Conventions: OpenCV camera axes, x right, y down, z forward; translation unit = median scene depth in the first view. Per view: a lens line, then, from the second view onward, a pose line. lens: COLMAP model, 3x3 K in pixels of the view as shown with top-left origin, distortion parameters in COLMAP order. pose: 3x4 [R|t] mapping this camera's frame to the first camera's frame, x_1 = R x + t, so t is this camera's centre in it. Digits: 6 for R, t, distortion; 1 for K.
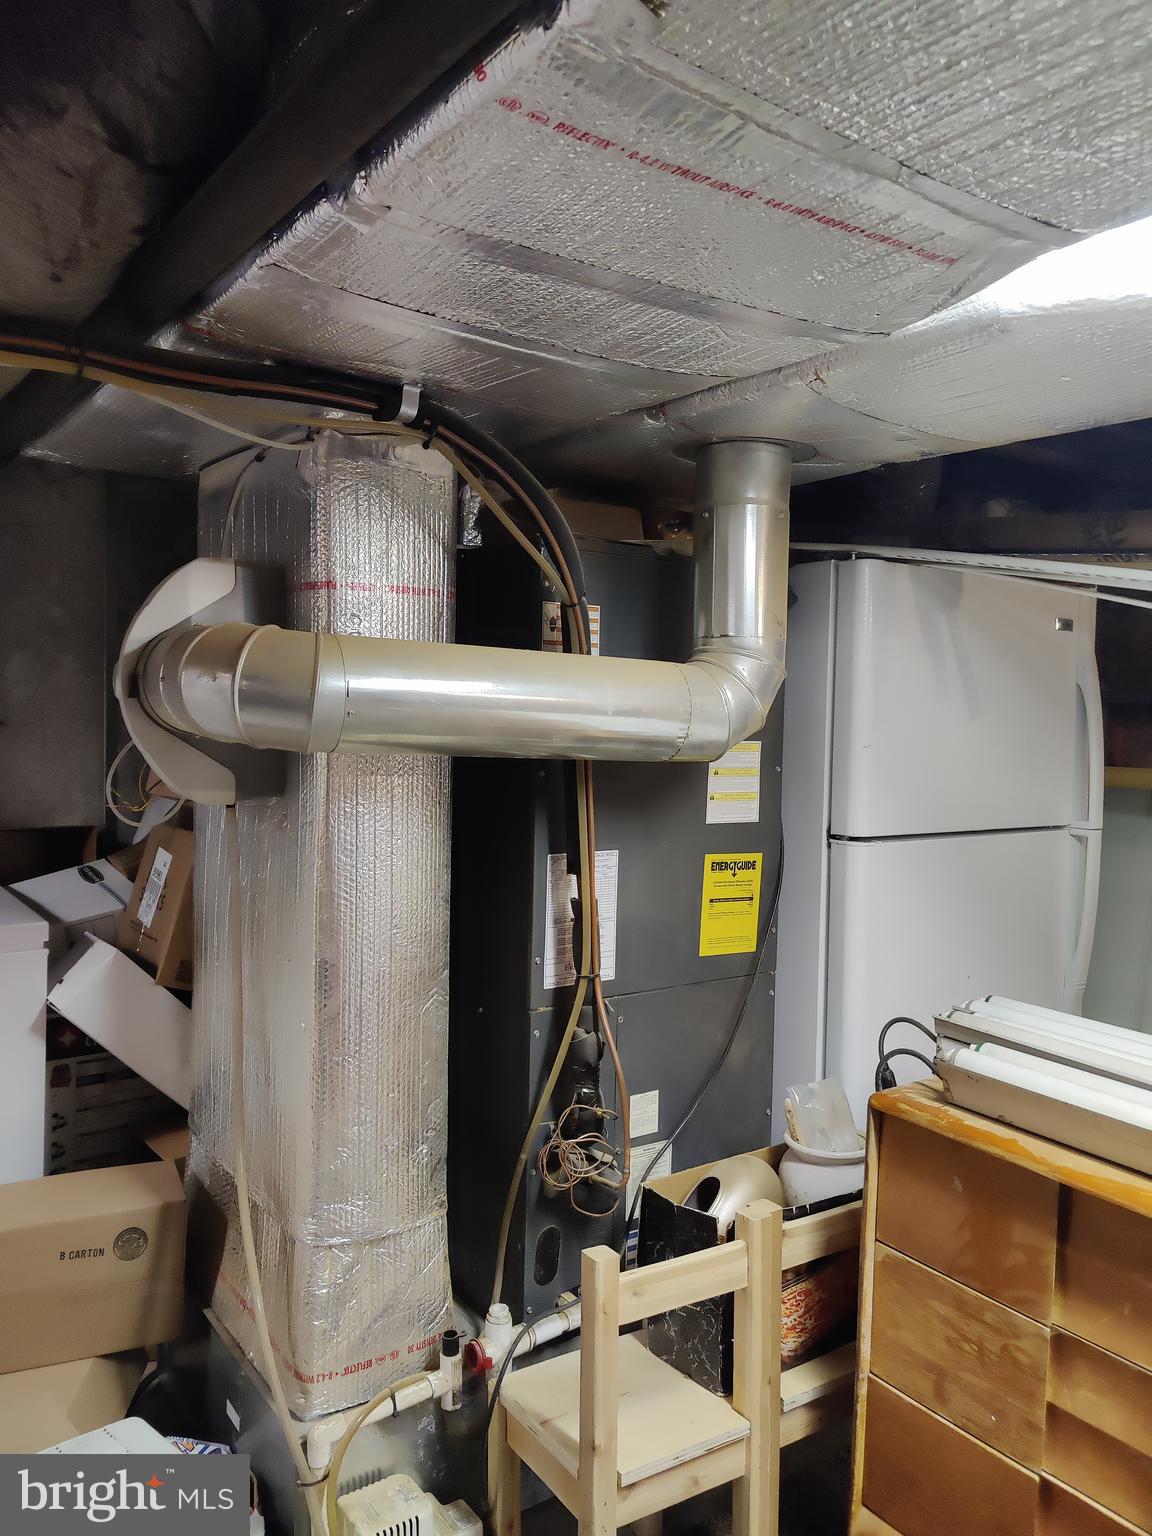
lens RADIAL K [[1131.6, 0, 576.0], [0, 1131.6, 768.0], [0, 0, 1]] dist [0.060249, -0.081236]
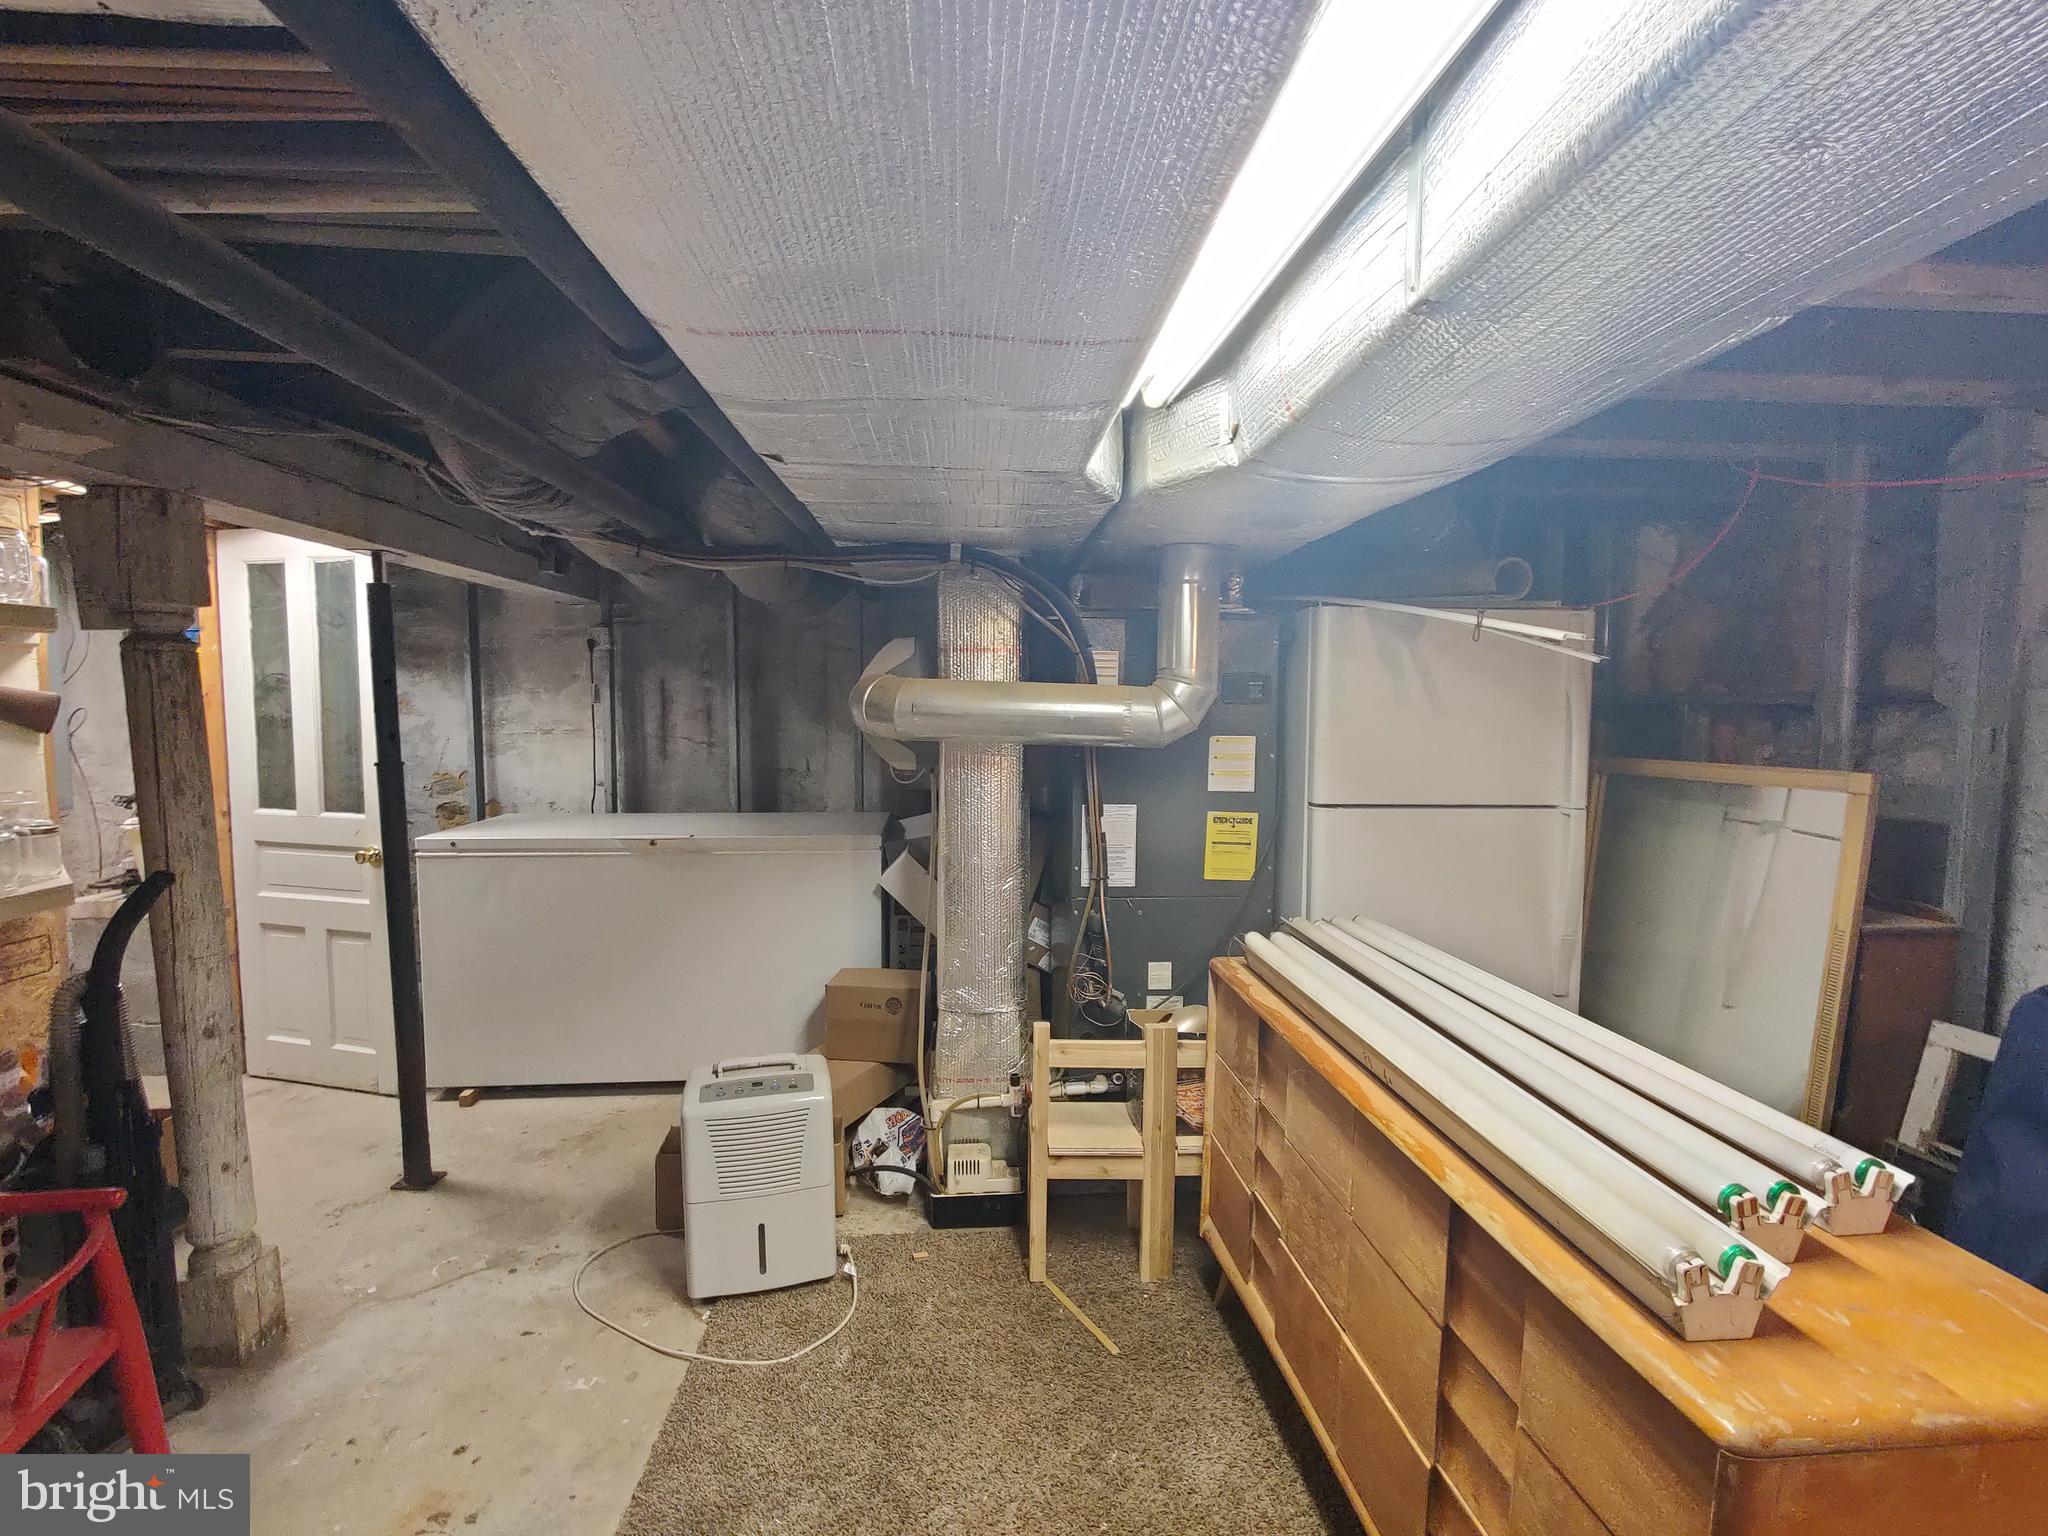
lens RADIAL K [[961.0, 0, 1032.5], [0, 961.0, 773.6], [0, 0, 1]] dist [0.001389, -0.001763]
pose [[0.850640, 0.011899, -0.525613, 0.635692], [-0.009919, 0.999929, 0.006584, 0.021641], [0.525654, -0.000387, 0.850698, -0.224578]]
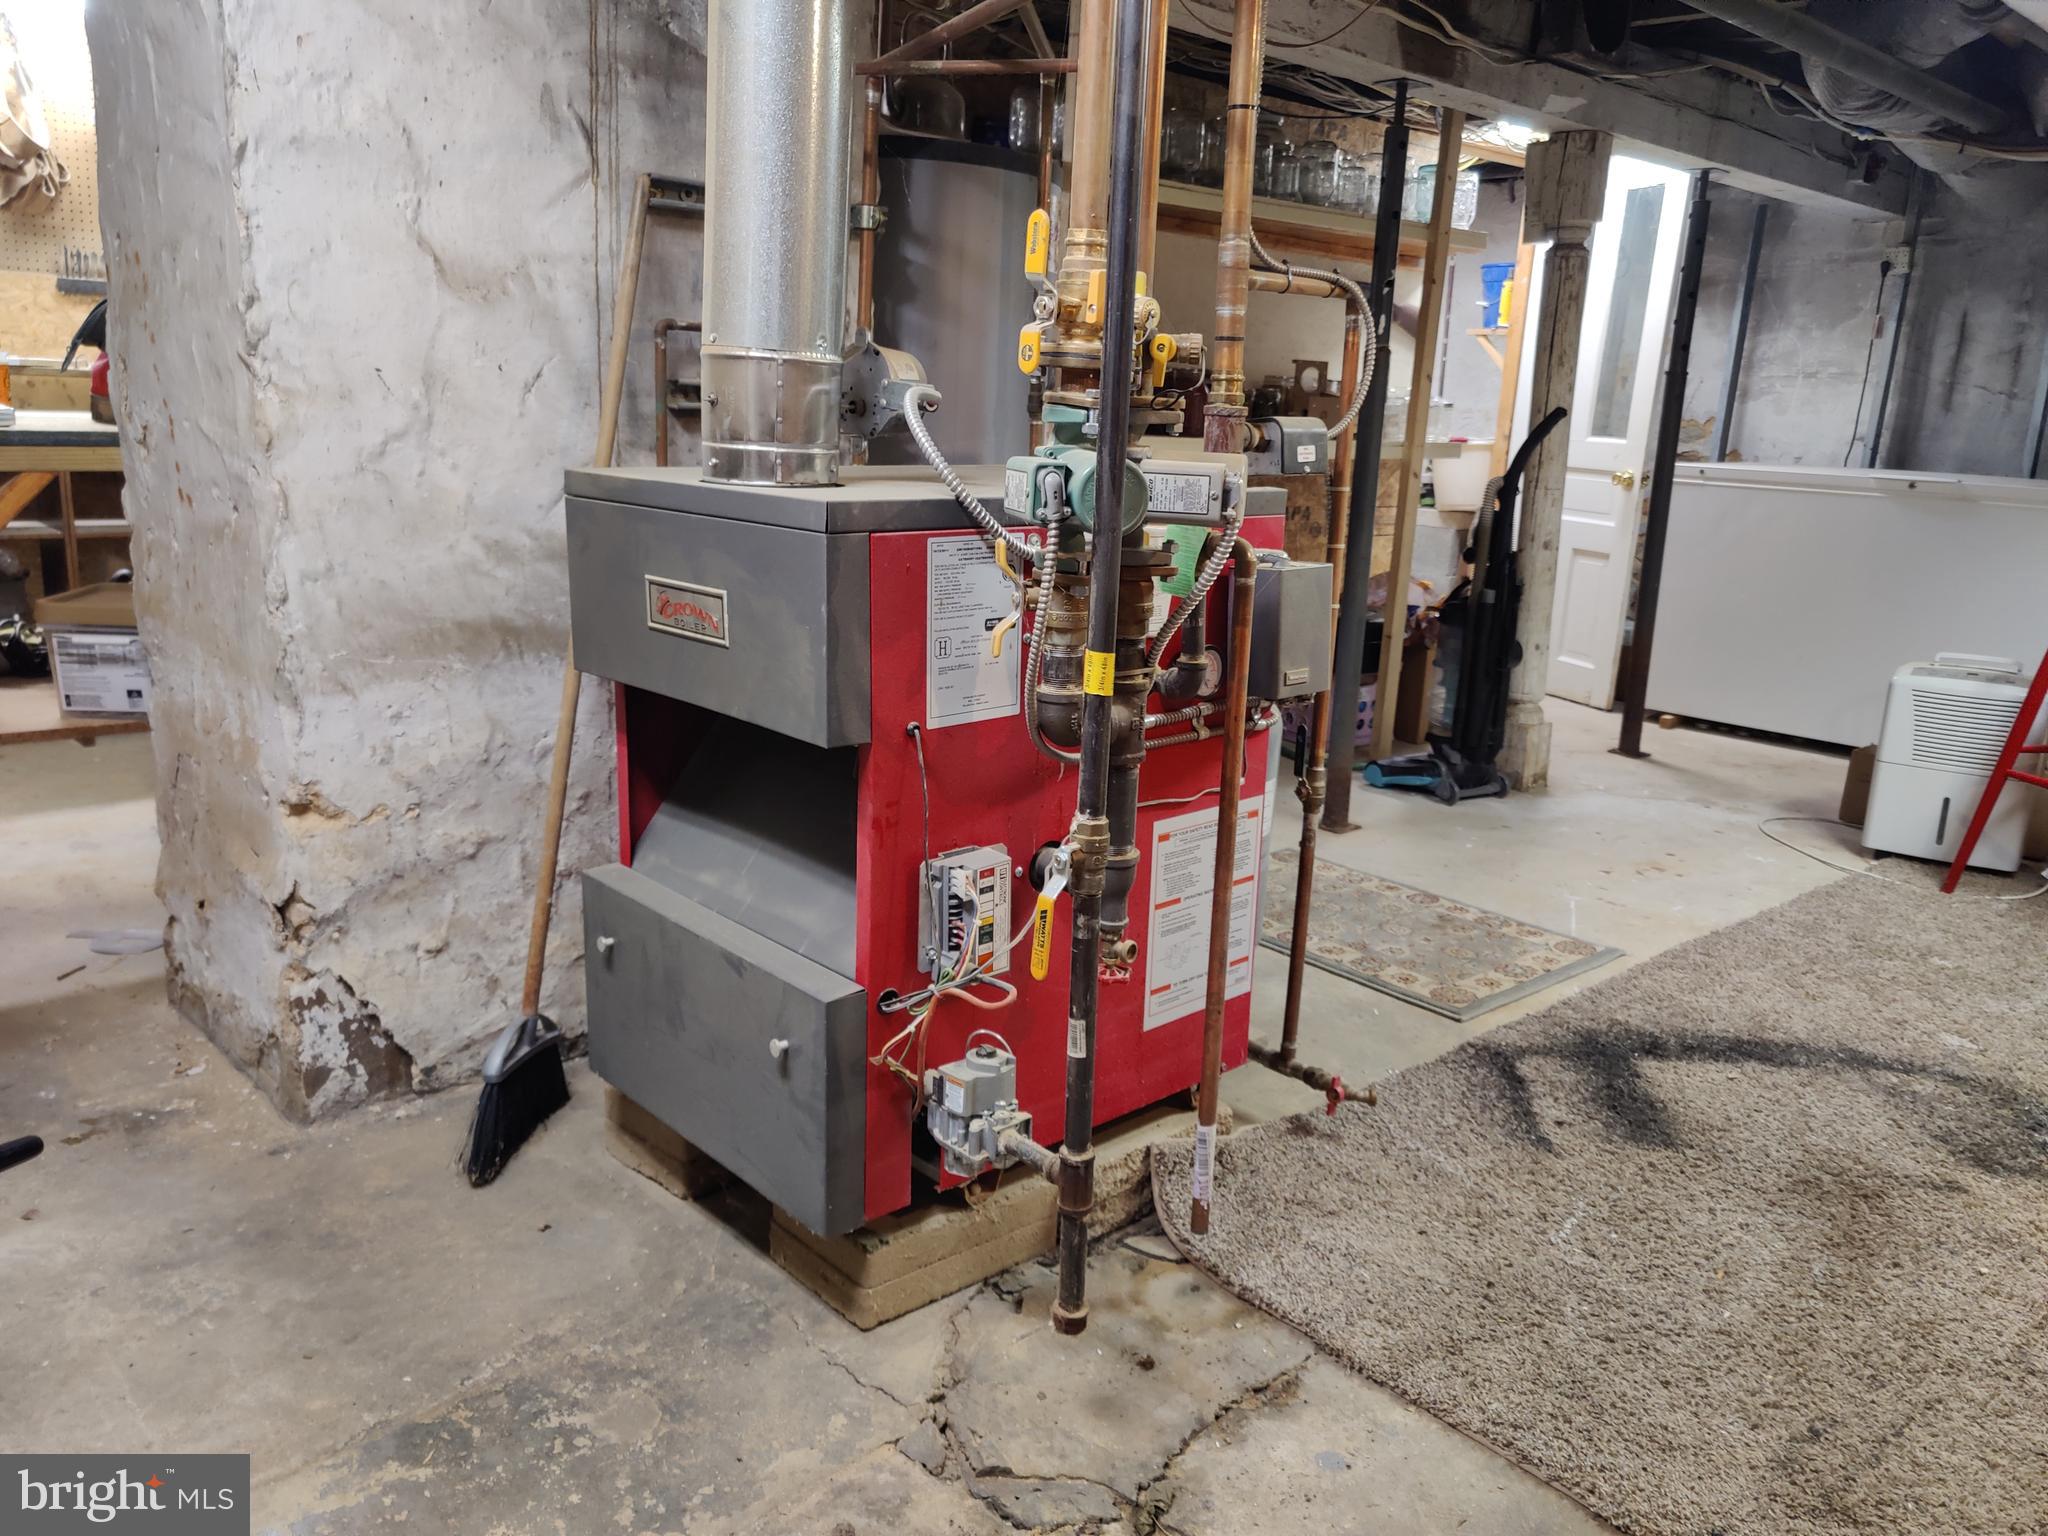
lens RADIAL K [[1508.8, 0, 1023.5], [0, 1508.8, 795.5], [0, 0, 1]] dist [0.060249, -0.081236]
pose [[0.109918, 0.232120, -0.966456, 1.212890], [-0.099904, 0.970004, 0.221610, 0.169632], [0.988907, 0.072193, 0.129810, -0.626047]]
